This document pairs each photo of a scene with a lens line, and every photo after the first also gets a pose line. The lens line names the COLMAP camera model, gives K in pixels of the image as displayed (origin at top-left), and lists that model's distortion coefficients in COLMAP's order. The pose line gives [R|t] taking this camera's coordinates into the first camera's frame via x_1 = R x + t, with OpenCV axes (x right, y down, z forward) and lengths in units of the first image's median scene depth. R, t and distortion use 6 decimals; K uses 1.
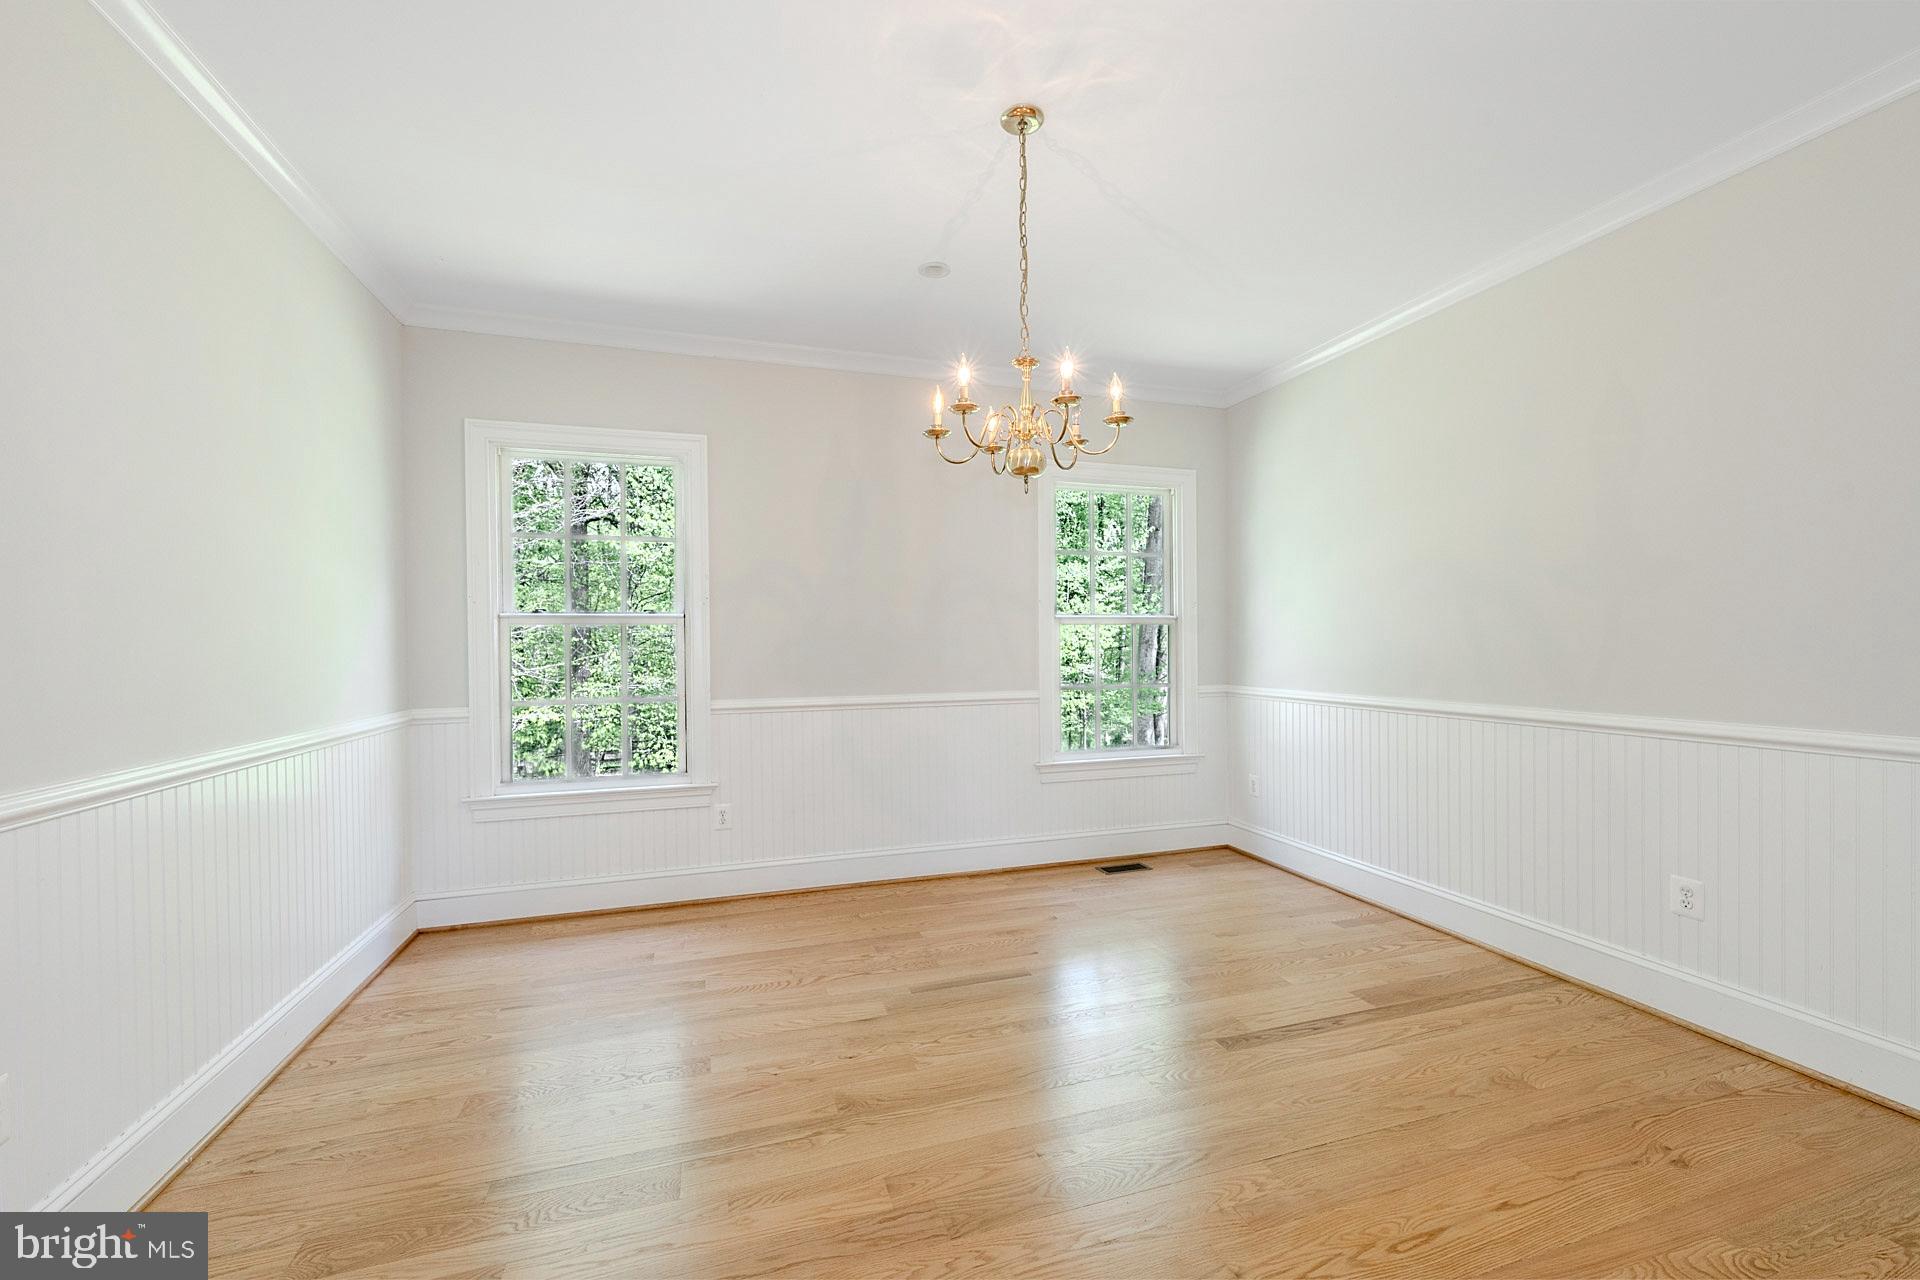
lens RADIAL K [[768.5, 0, 952.9], [0, 768.5, 650.0], [0, 0, 1]] dist [-0.001135, -0.000070]
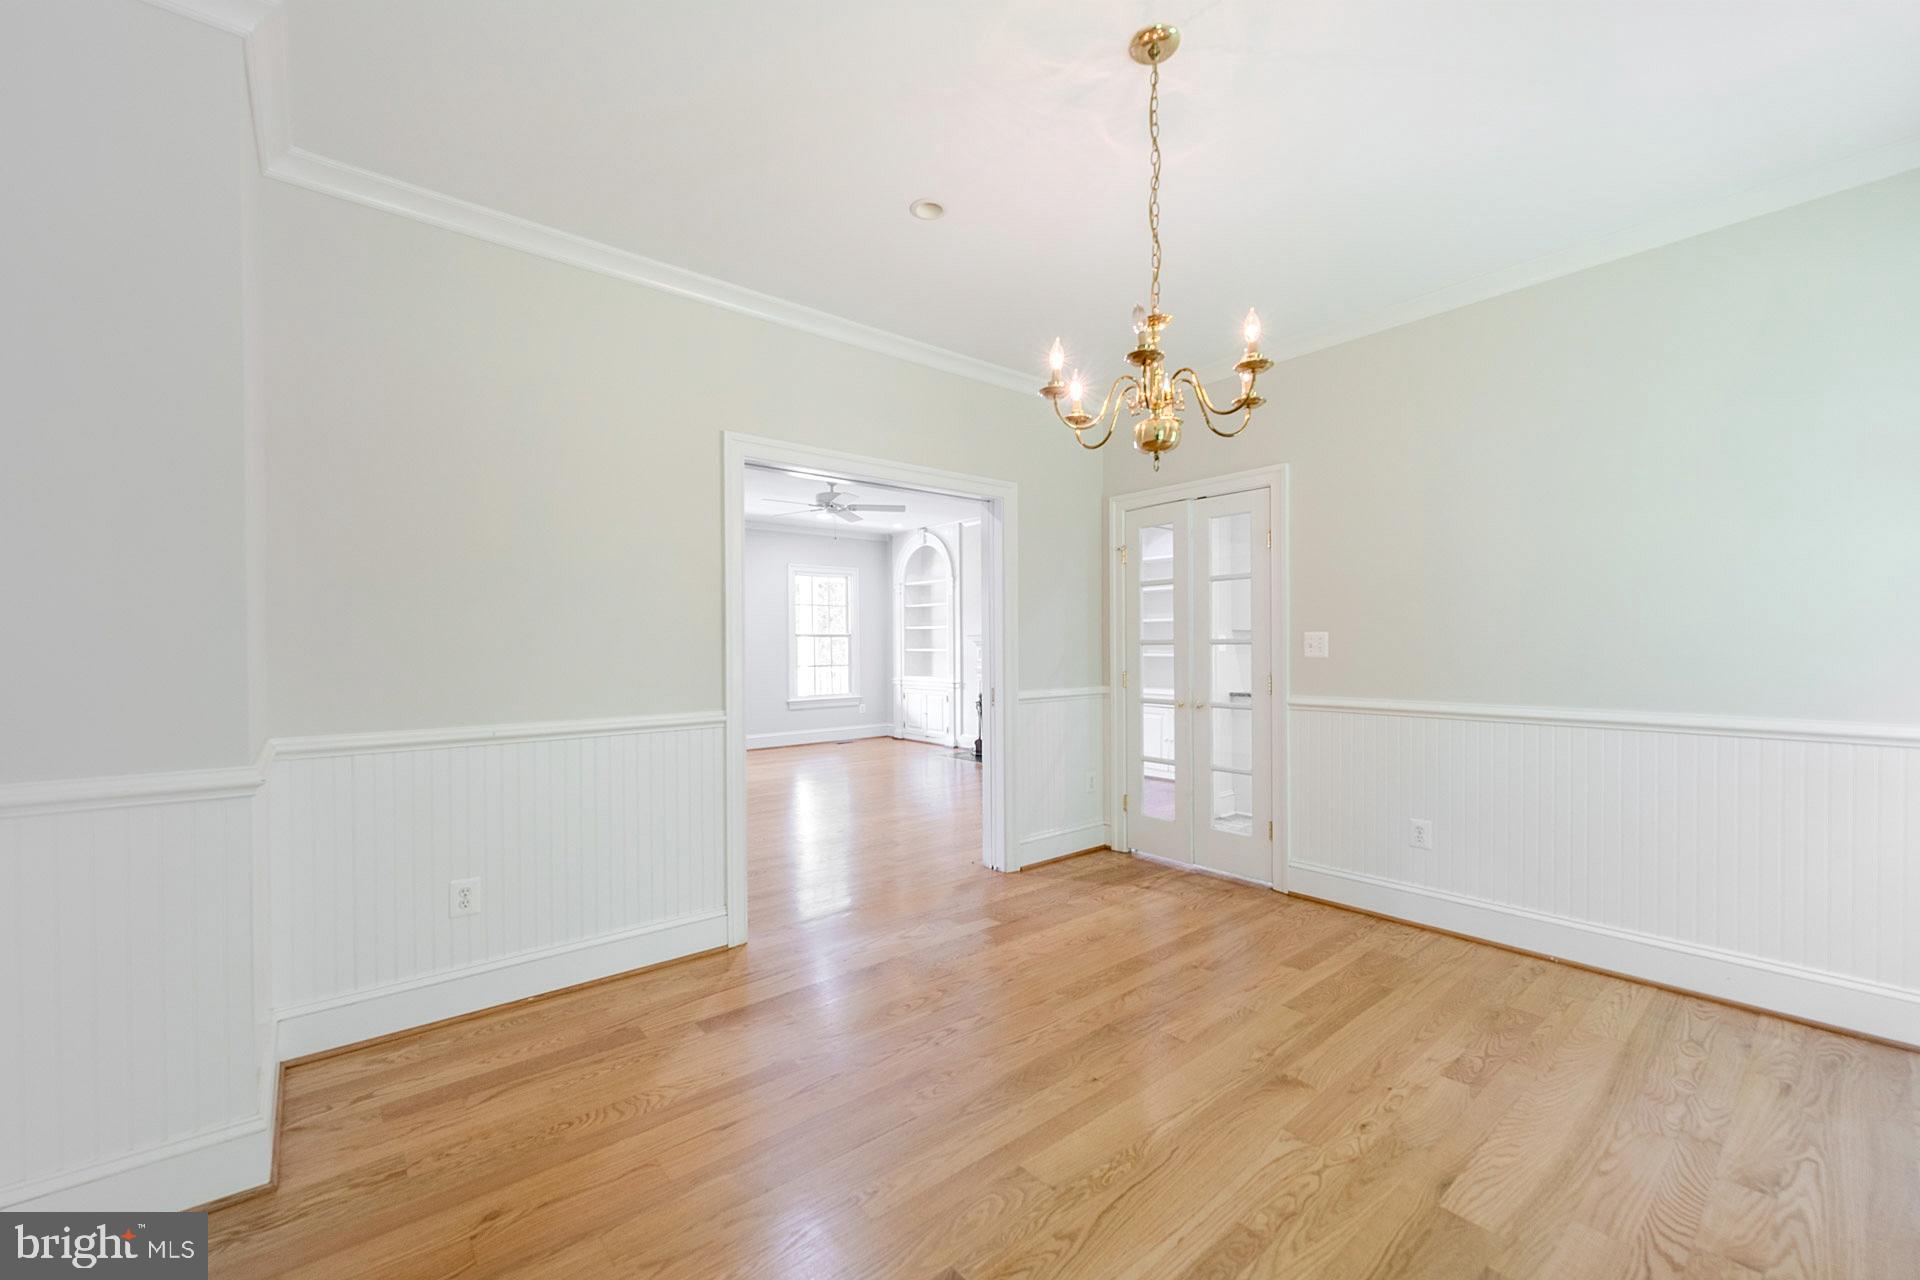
lens RADIAL K [[768.5, 0, 952.9], [0, 768.5, 650.0], [0, 0, 1]] dist [-0.001135, -0.000070]
pose [[-0.933429, 0.017262, -0.358347, 0.622100], [0.015774, 0.999851, 0.007076, -0.010900], [0.358416, 0.000952, -0.933561, 1.724897]]
